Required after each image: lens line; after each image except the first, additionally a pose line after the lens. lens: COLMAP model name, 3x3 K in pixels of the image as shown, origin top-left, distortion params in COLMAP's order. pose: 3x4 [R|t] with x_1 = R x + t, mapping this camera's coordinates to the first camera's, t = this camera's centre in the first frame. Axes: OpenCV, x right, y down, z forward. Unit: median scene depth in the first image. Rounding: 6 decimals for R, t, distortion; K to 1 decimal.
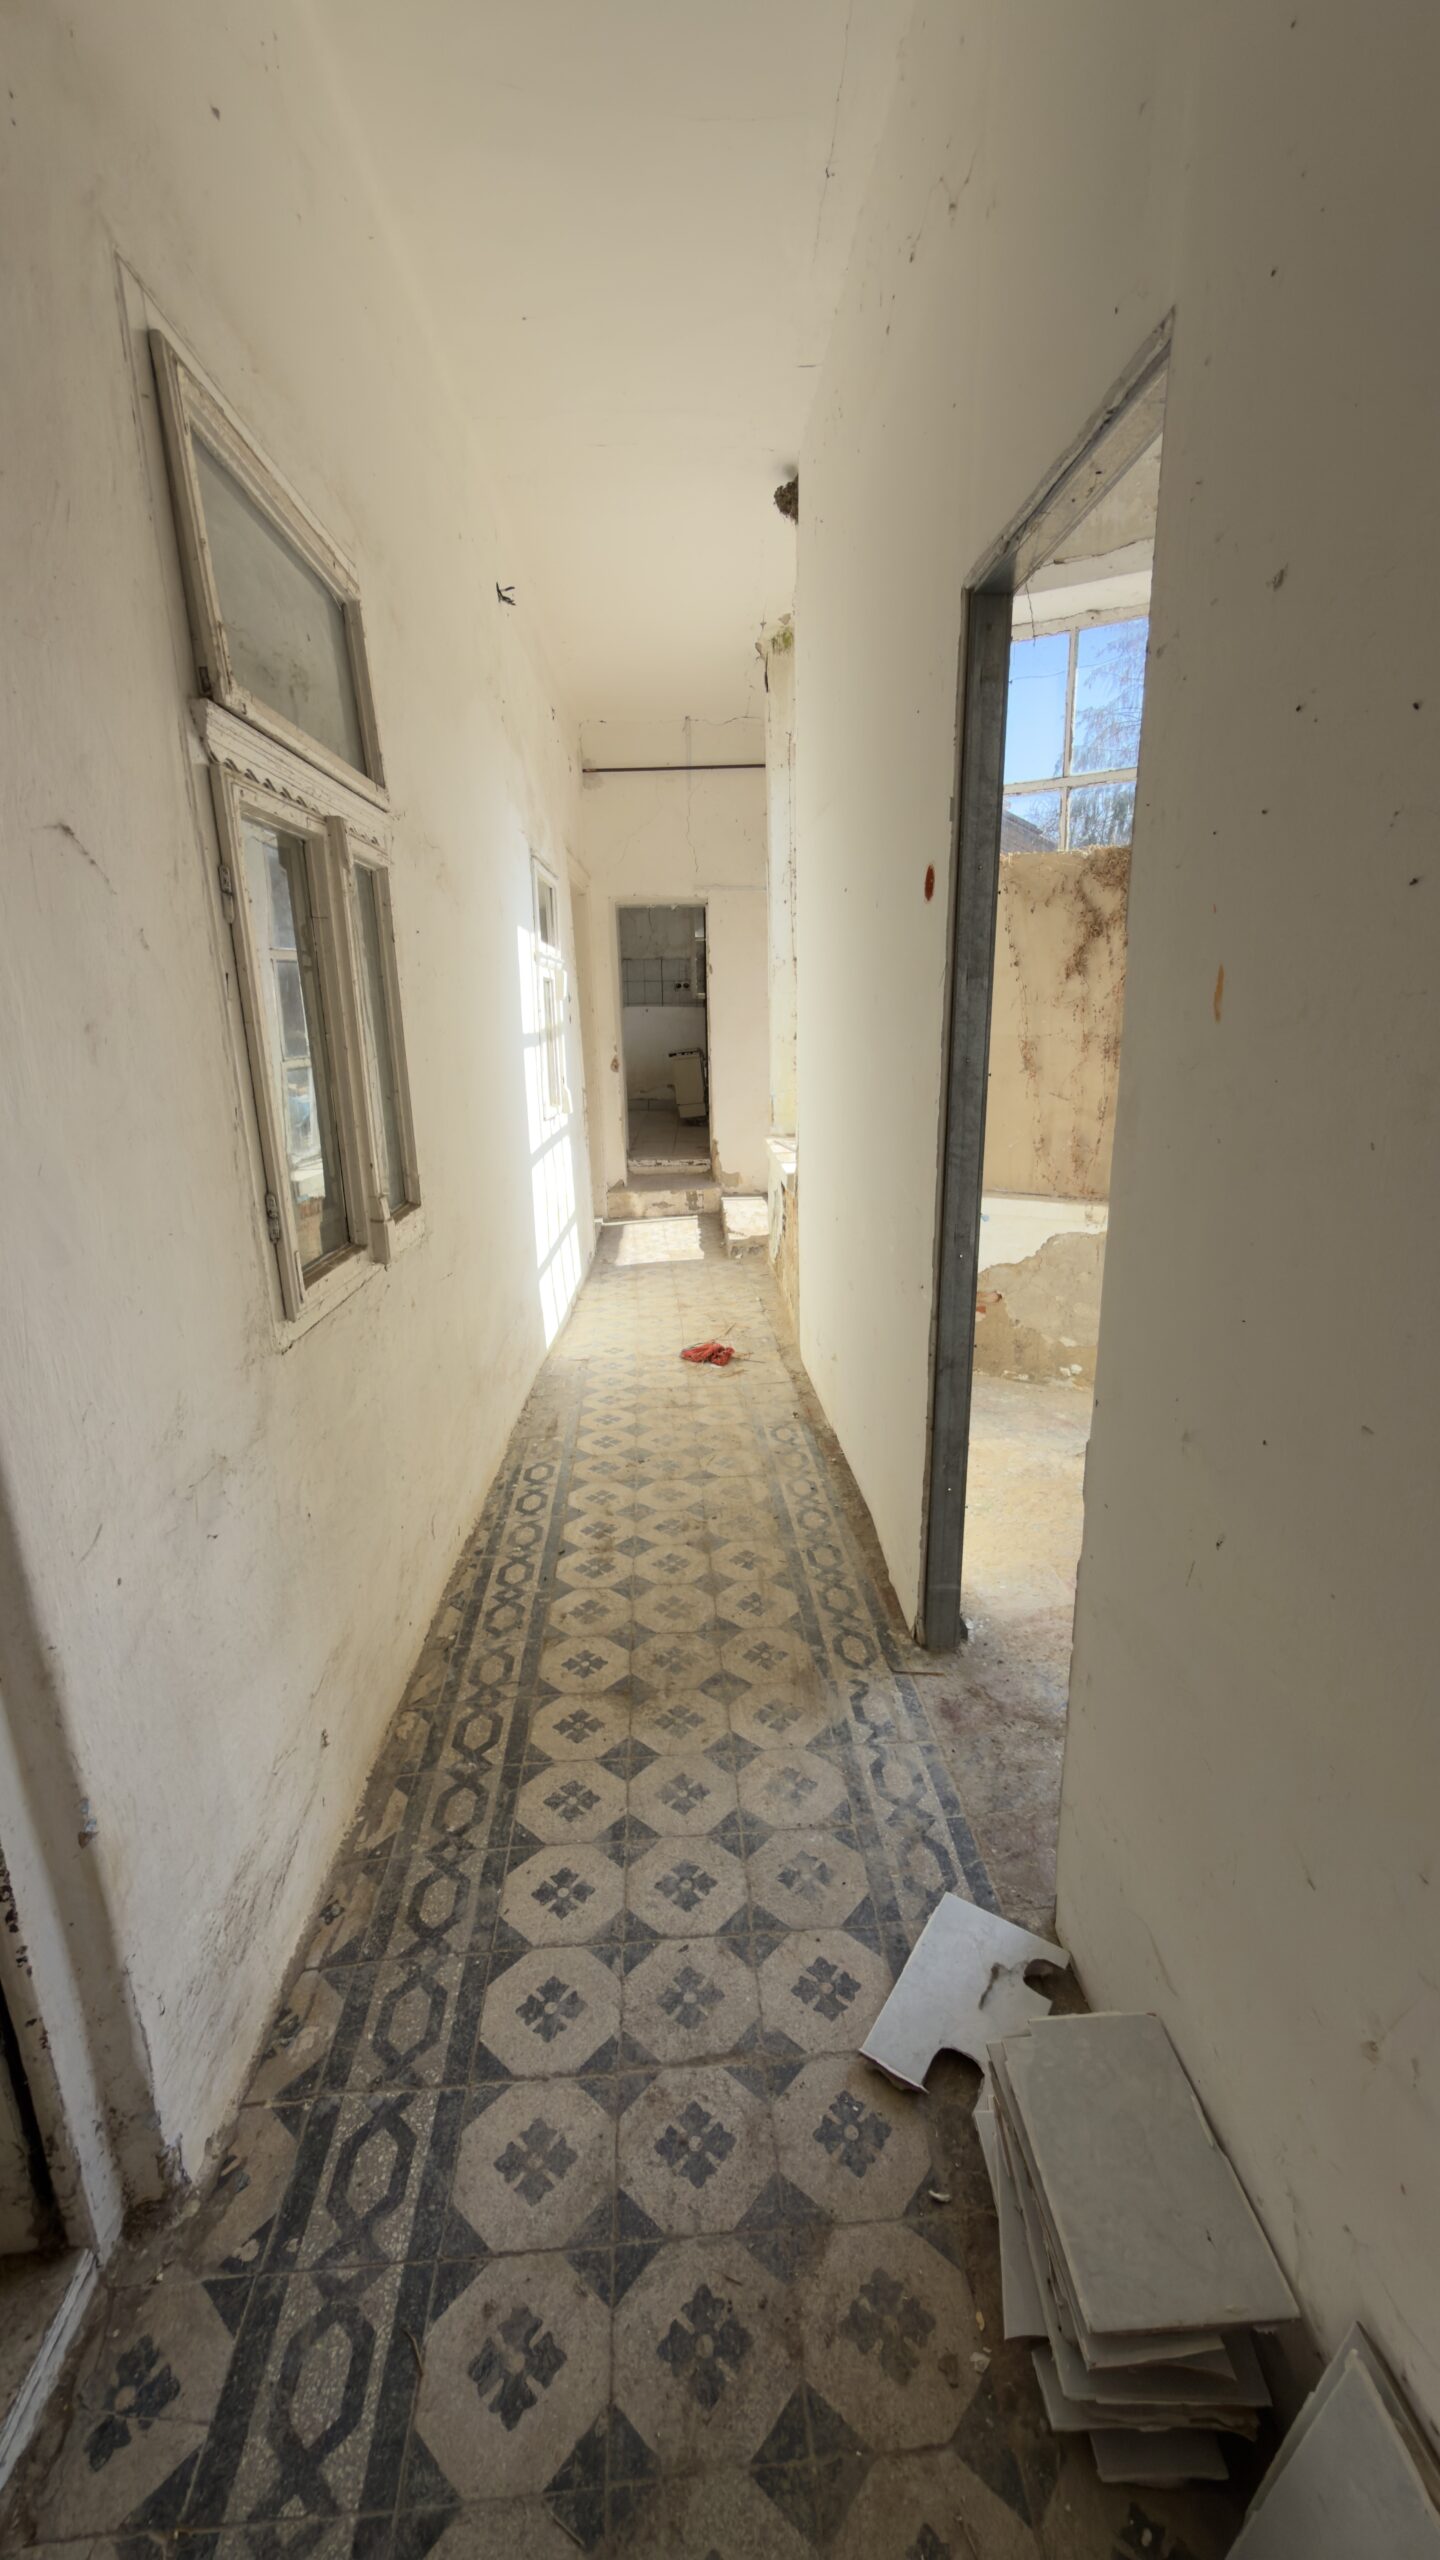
lens RADIAL K [[1028.8, 0, 719.2], [0, 1028.8, 1282.4], [0, 0, 1]] dist [0.001289, 0.000378]
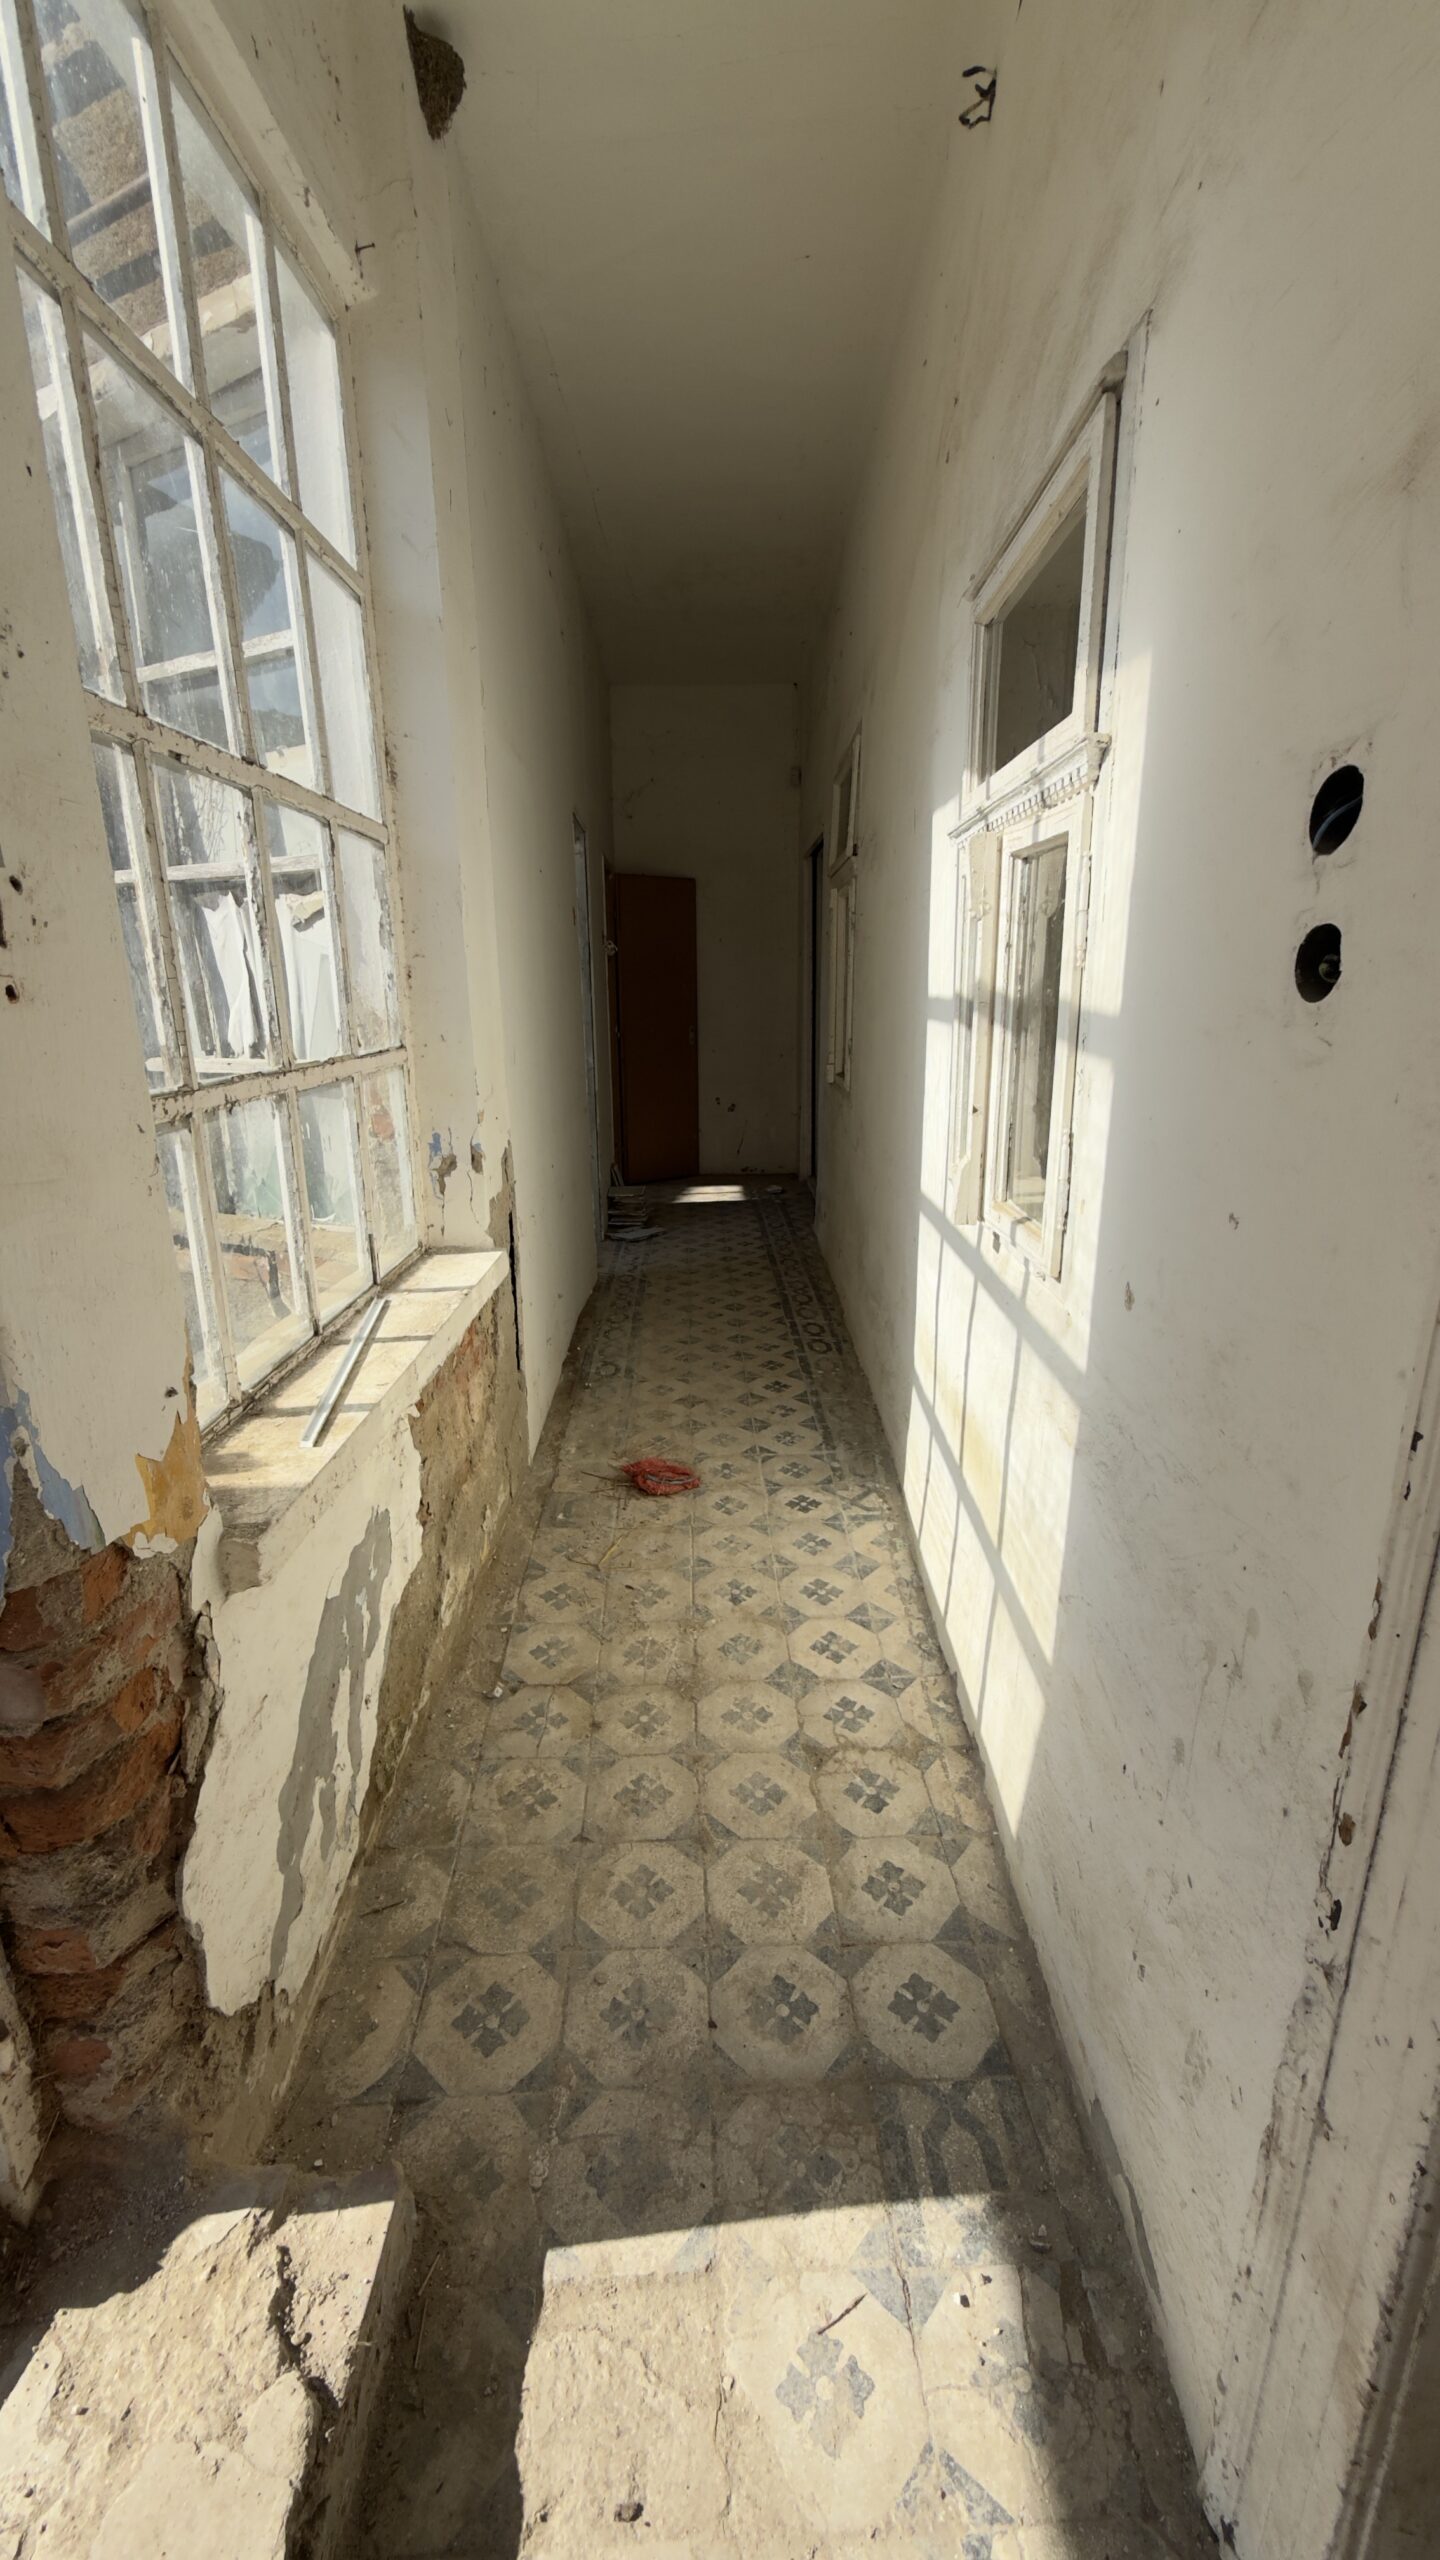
lens RADIAL K [[1028.8, 0, 726.5], [0, 1028.8, 1280.4], [0, 0, 1]] dist [0.001289, 0.000378]
pose [[-0.999164, 0.016804, 0.037257, -0.091682], [0.033580, 0.857160, 0.513955, -0.430198], [-0.023298, 0.514777, -0.857008, 1.669890]]
